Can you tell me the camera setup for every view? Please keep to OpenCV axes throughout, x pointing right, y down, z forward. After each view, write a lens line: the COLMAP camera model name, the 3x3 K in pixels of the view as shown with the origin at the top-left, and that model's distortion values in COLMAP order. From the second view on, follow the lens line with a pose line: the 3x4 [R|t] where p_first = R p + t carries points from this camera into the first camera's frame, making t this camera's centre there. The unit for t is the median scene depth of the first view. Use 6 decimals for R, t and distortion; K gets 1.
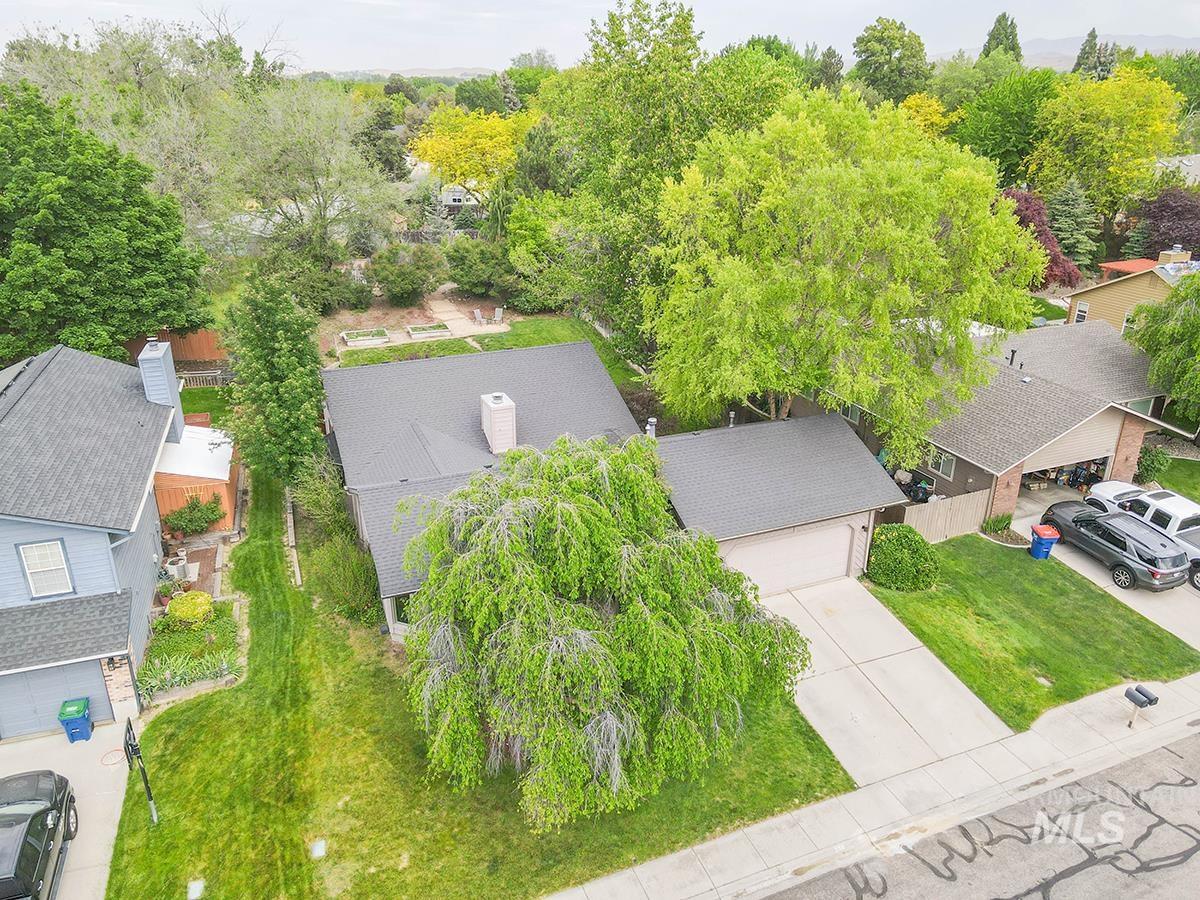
lens RADIAL K [[874.8, 0, 594.0], [0, 874.8, 453.0], [0, 0, 1]] dist [0.019883, -0.001323]
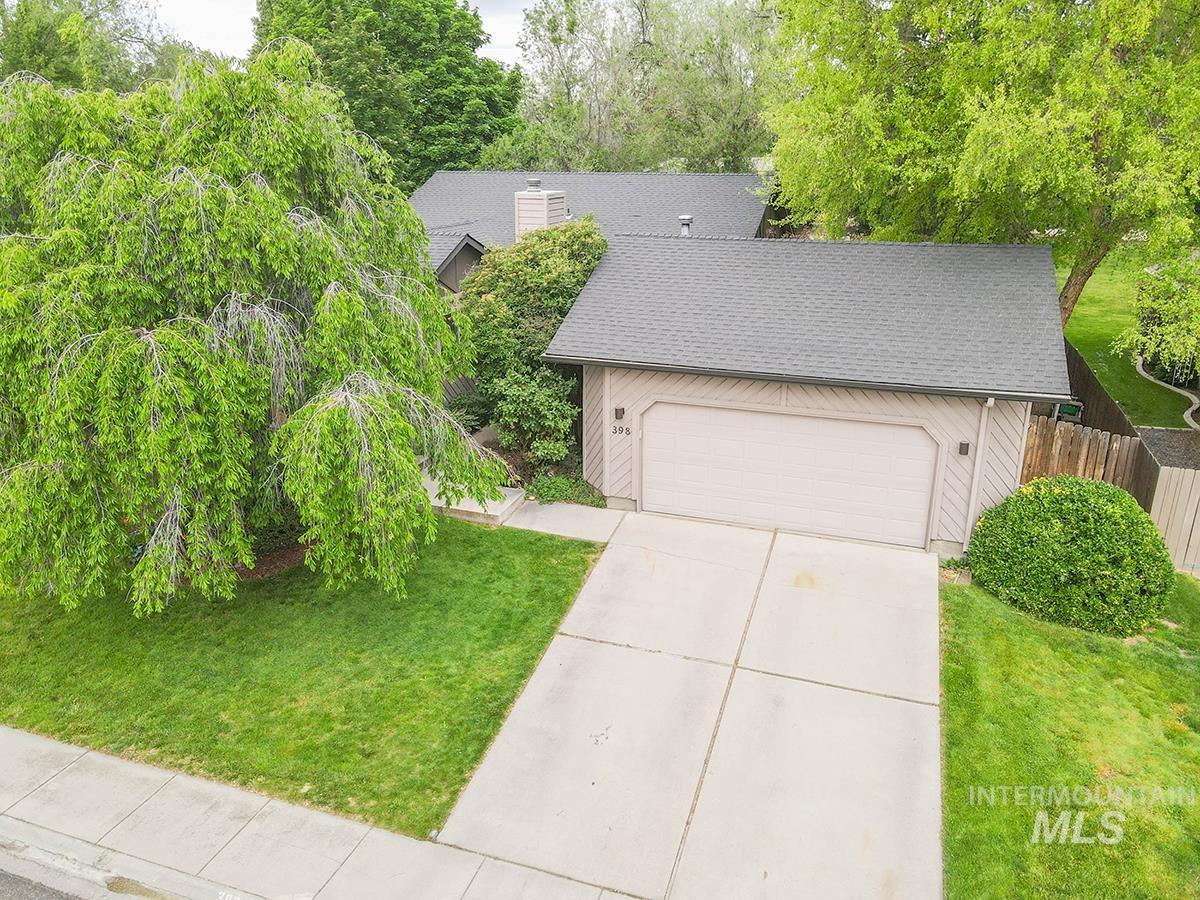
lens RADIAL K [[874.8, 0, 591.3], [0, 874.8, 442.5], [0, 0, 1]] dist [0.019883, -0.001323]
pose [[0.746876, 0.210071, -0.630910, 0.494189], [-0.261000, 0.965259, 0.012424, 0.140126], [0.611601, 0.155388, 0.775757, 0.572476]]
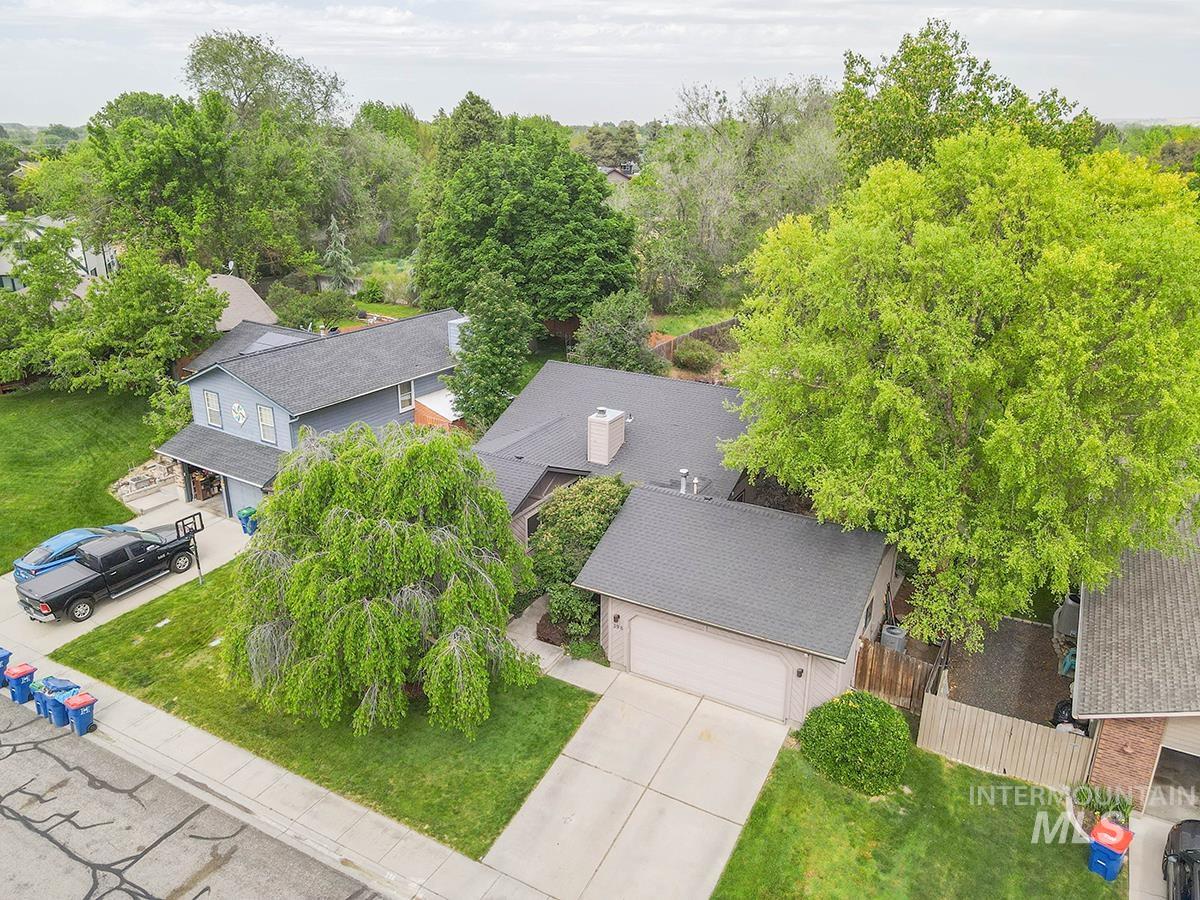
lens RADIAL K [[874.8, 0, 590.5], [0, 874.8, 446.7], [0, 0, 1]] dist [0.019883, -0.001323]
pose [[0.615586, 0.271308, -0.739896, 0.792213], [-0.310055, 0.946533, 0.089115, -0.131092], [0.724513, 0.174551, 0.666793, 0.322320]]
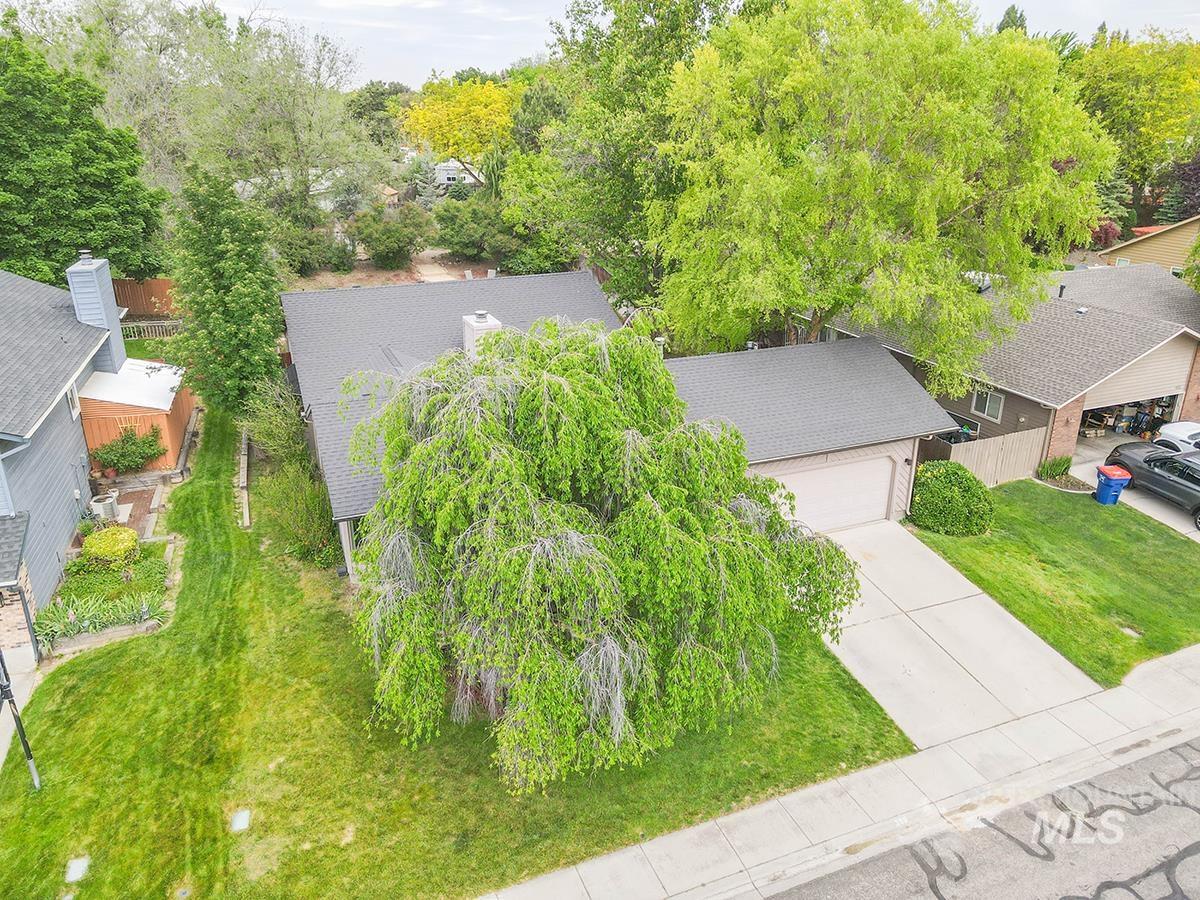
lens RADIAL K [[874.8, 0, 594.6], [0, 874.8, 453.2], [0, 0, 1]] dist [0.019883, -0.001323]
pose [[1.000000, -0.000351, -0.000858, 0.003304], [0.000333, 0.999778, -0.021051, 0.104596], [0.000865, 0.021050, 0.999778, 0.156088]]
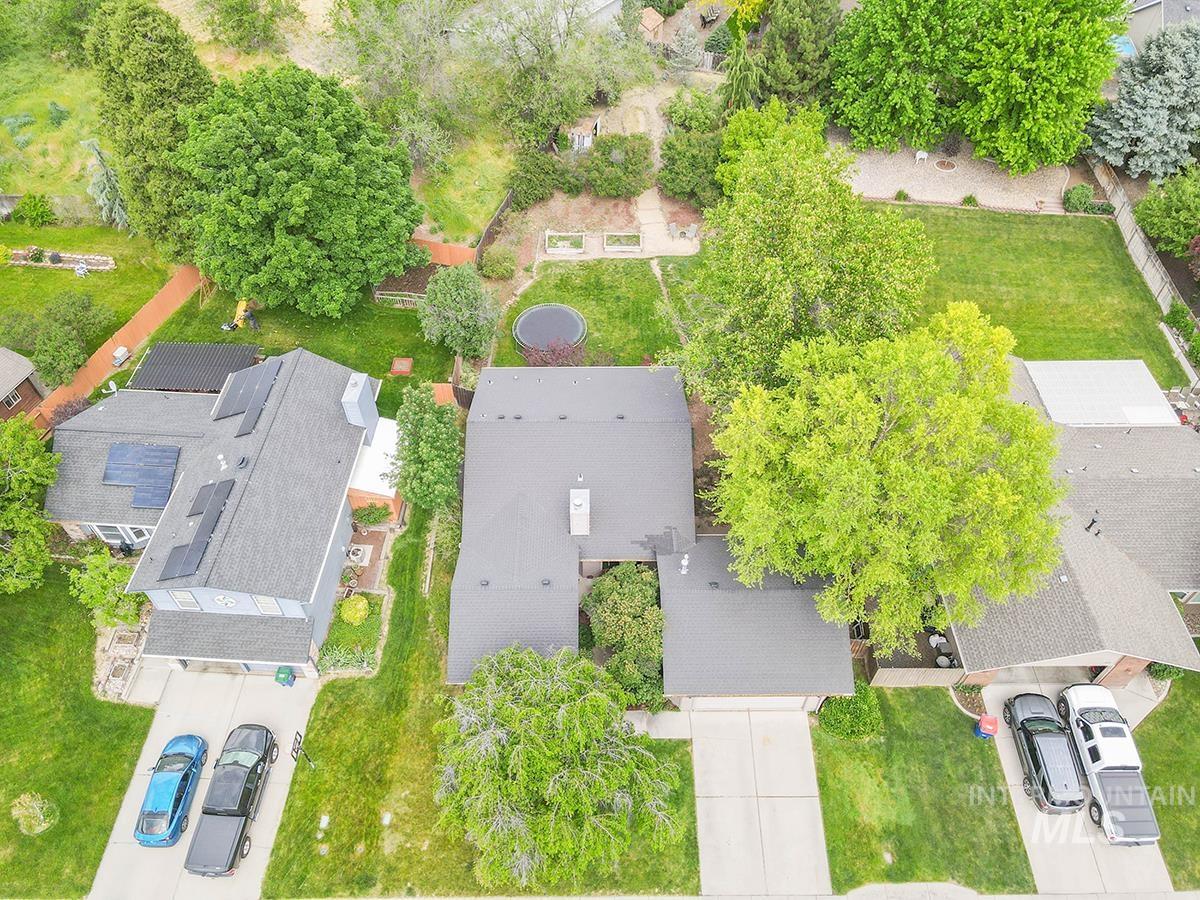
lens RADIAL K [[874.8, 0, 593.6], [0, 874.8, 445.6], [0, 0, 1]] dist [0.019883, -0.001323]
pose [[0.926896, 0.282716, -0.246853, 0.237945], [-0.141480, 0.872388, 0.467891, -0.858733], [0.347632, -0.398762, 0.848611, -0.065190]]
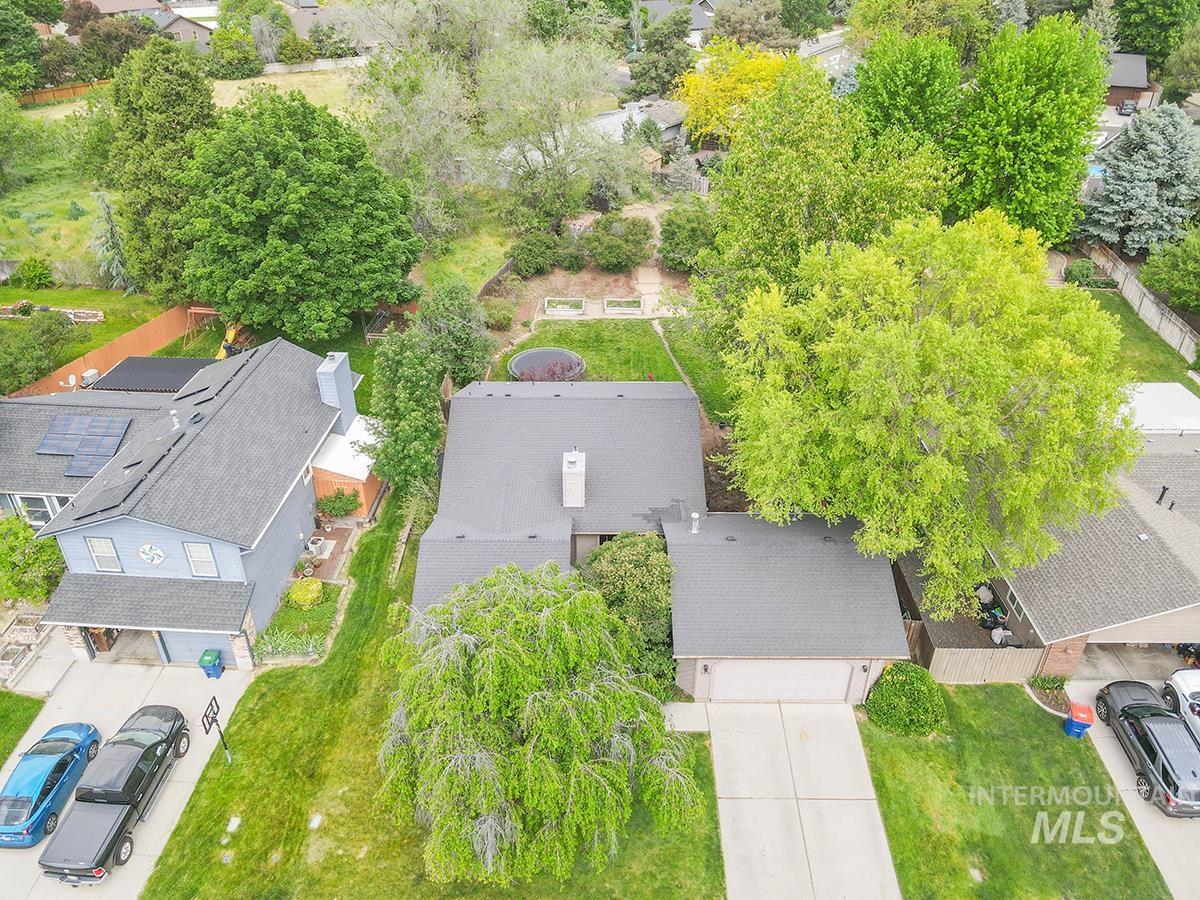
lens RADIAL K [[874.8, 0, 592.8], [0, 874.8, 447.8], [0, 0, 1]] dist [0.019883, -0.001323]
pose [[0.923828, 0.206705, -0.322202, 0.319039], [-0.150376, 0.969980, 0.191117, -0.347340], [0.352034, -0.128108, 0.927179, -0.048798]]
